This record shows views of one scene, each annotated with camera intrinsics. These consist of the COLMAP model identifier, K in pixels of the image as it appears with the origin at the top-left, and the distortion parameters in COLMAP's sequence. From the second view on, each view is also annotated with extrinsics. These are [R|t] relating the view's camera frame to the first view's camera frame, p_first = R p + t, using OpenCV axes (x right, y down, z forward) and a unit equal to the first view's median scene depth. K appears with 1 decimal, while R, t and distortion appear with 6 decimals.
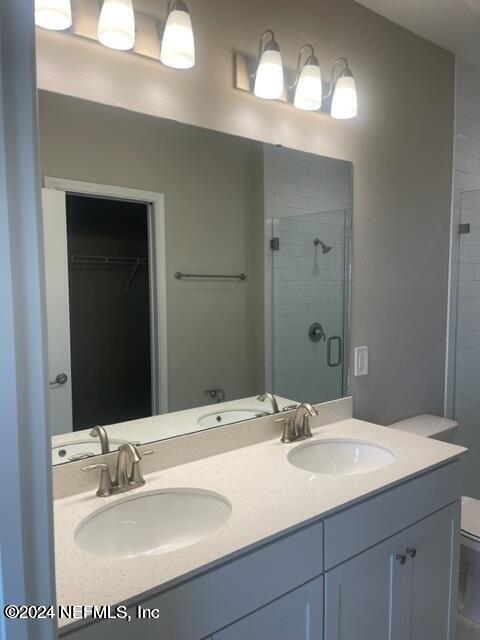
lens RADIAL K [[482.0, 0, 240.0], [0, 482.0, 320.0], [0, 0, 1]] dist [0.014486, -0.002230]
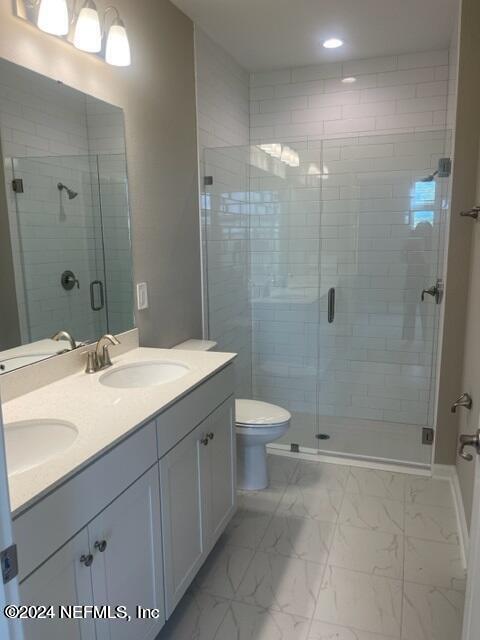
lens RADIAL K [[494.2, 0, 240.0], [0, 494.2, 320.0], [0, 0, 1]] dist [0.061350, -0.115132]
pose [[0.834924, -0.091177, 0.542761, -0.187135], [0.044245, 0.994110, 0.098938, 0.037210], [-0.548585, -0.058591, 0.834040, -0.080251]]
